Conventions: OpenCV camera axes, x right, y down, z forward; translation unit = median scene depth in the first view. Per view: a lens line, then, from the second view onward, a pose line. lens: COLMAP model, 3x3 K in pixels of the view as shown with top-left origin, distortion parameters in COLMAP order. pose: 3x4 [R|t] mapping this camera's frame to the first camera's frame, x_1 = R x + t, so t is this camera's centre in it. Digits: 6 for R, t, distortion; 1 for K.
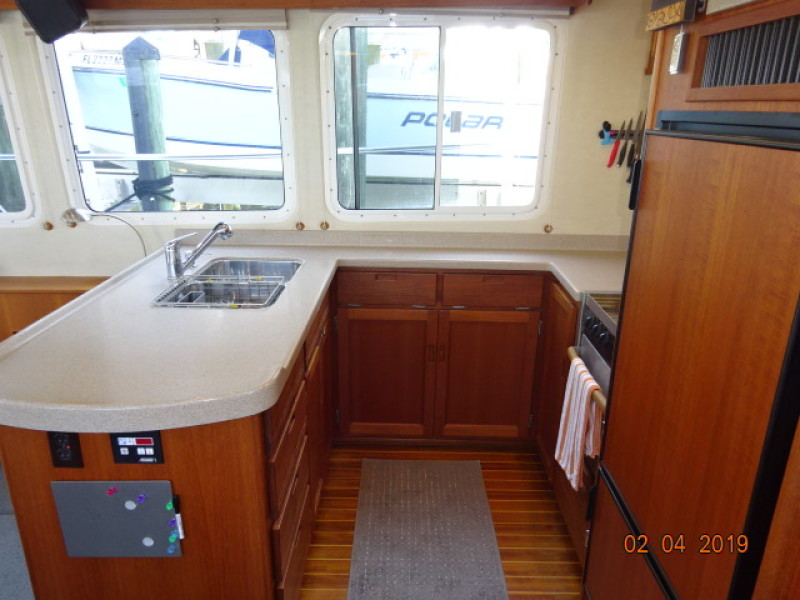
lens RADIAL K [[588.4, 0, 399.7], [0, 588.4, 300.9], [0, 0, 1]] dist [0.002426, -0.004253]
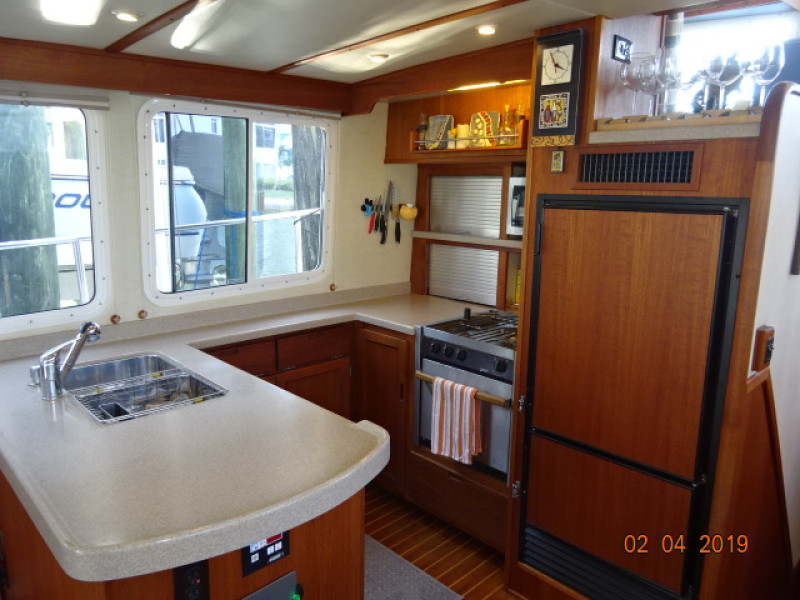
lens RADIAL K [[588.4, 0, 401.5], [0, 588.4, 302.1], [0, 0, 1]] dist [0.002426, -0.004253]
pose [[0.715987, -0.141351, 0.683654, -0.532340], [0.216686, 0.975917, -0.025156, -0.039687], [-0.663634, 0.166150, 0.729373, 0.060488]]
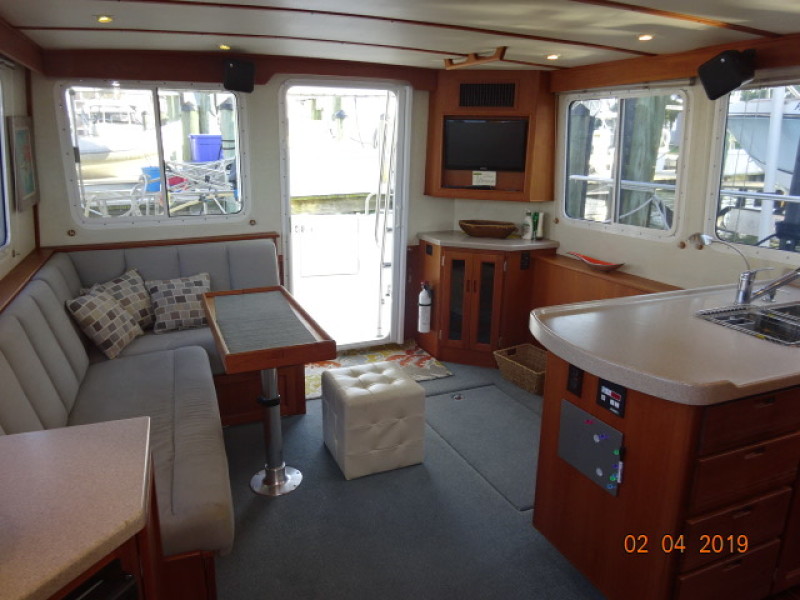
lens RADIAL K [[588.4, 0, 406.2], [0, 588.4, 296.7], [0, 0, 1]] dist [0.002426, -0.004253]
pose [[0.422748, 0.237045, -0.874696, 0.289170], [-0.298622, 0.947717, 0.112508, 0.009956], [0.855634, 0.213641, 0.471432, -0.051849]]
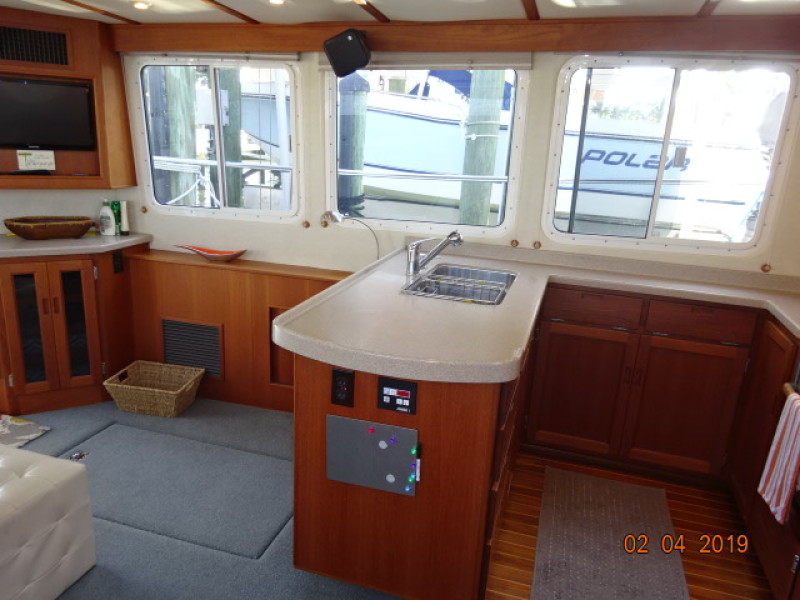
lens RADIAL K [[588.4, 0, 401.0], [0, 588.4, 298.5], [0, 0, 1]] dist [0.002426, -0.004253]
pose [[0.958234, 0.114362, -0.262122, -0.082388], [-0.129045, 0.990854, -0.039444, 0.053822], [0.255214, 0.071622, 0.964228, -0.126995]]
